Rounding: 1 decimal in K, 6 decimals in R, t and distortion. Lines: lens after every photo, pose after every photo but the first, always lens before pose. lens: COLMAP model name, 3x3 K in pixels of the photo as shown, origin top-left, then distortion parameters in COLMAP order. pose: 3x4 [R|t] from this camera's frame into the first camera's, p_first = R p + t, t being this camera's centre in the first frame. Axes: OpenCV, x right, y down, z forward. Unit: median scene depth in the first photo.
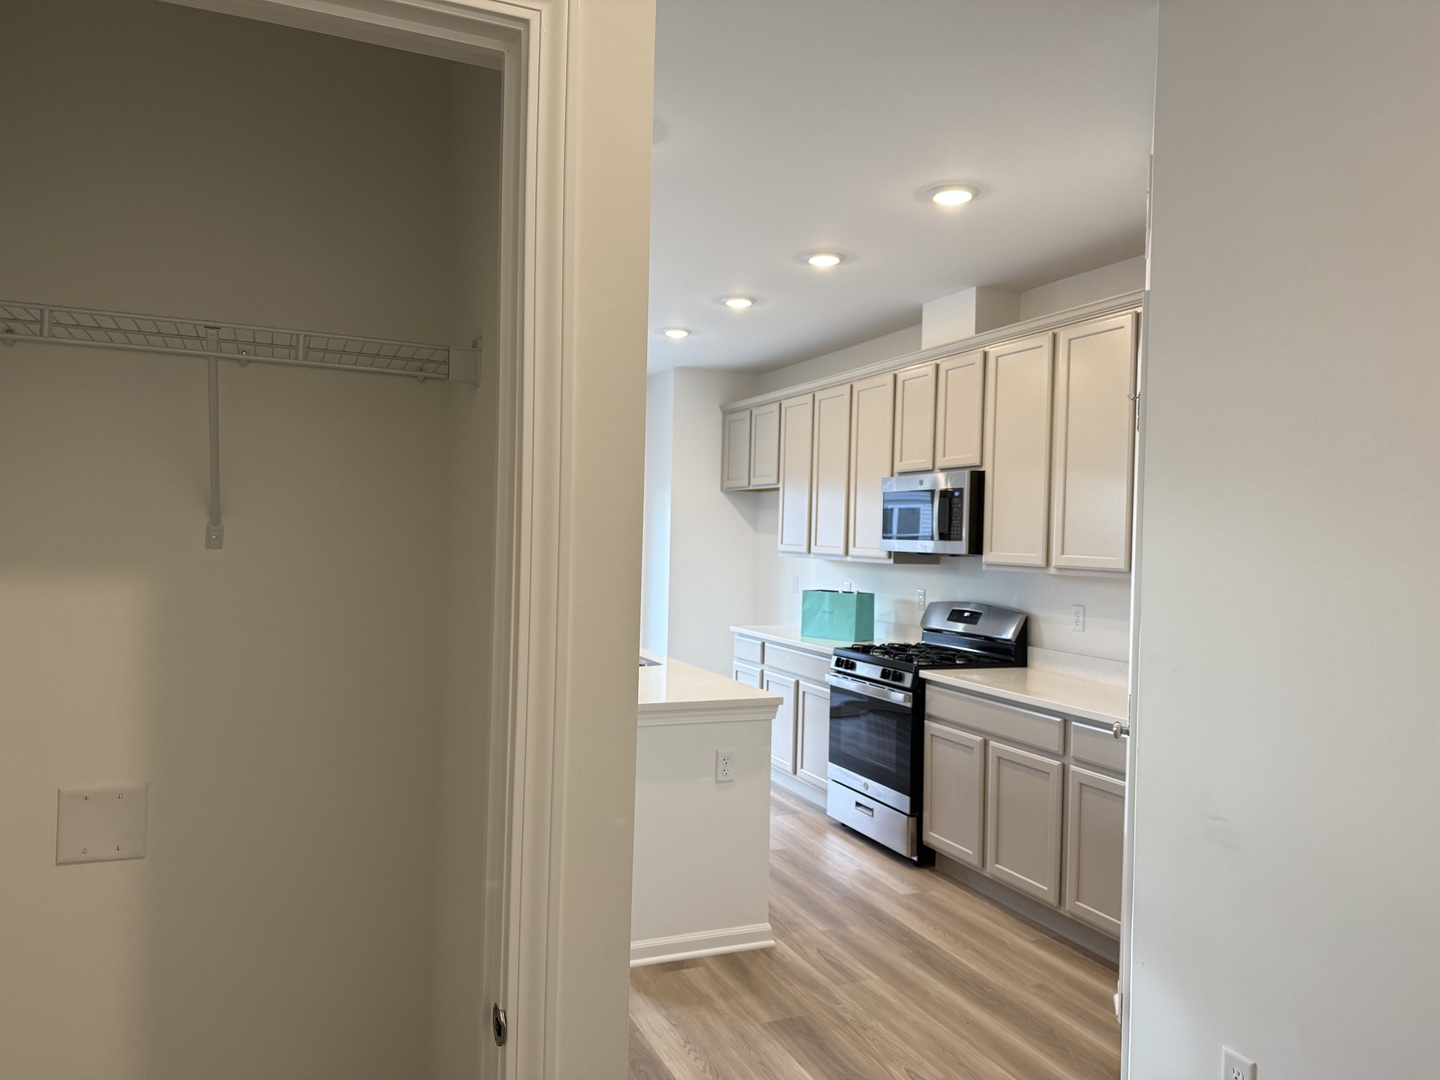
lens RADIAL K [[1023.2, 0, 716.2], [0, 1023.2, 560.8], [0, 0, 1]] dist [0.068320, -0.075923]
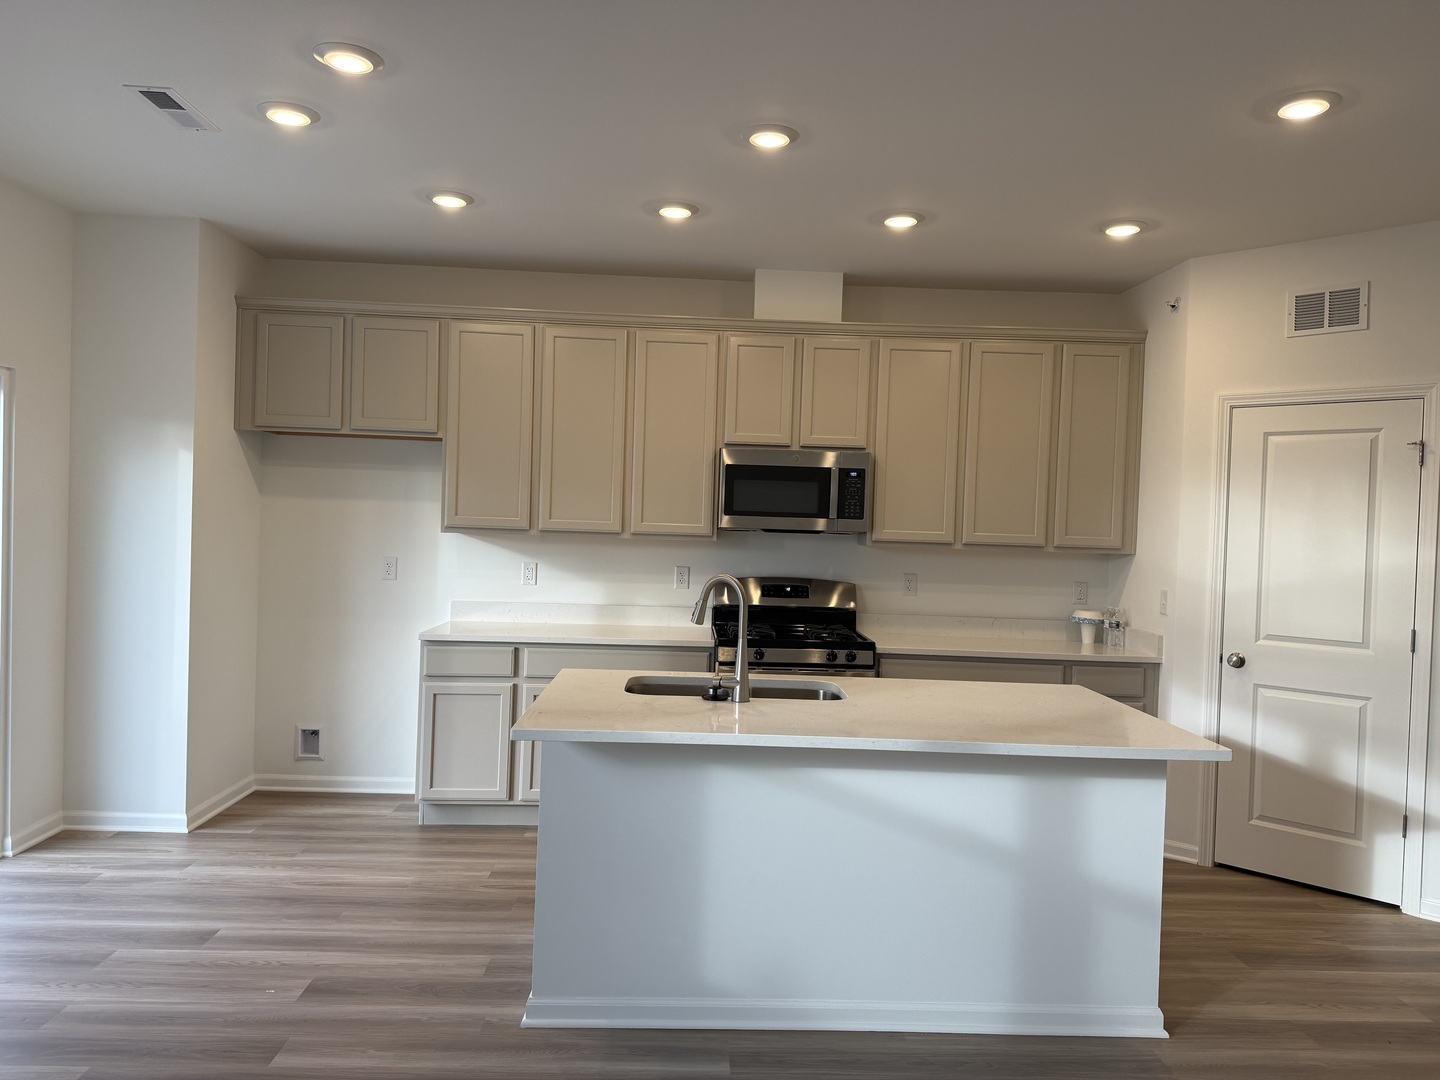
lens RADIAL K [[1023.2, 0, 733.0], [0, 1023.2, 536.3], [0, 0, 1]] dist [0.068320, -0.075923]
pose [[0.348463, -0.021098, 0.937085, -0.767504], [-0.001897, 0.999729, 0.023214, -0.025347], [-0.937320, -0.009867, 0.348329, 0.739558]]
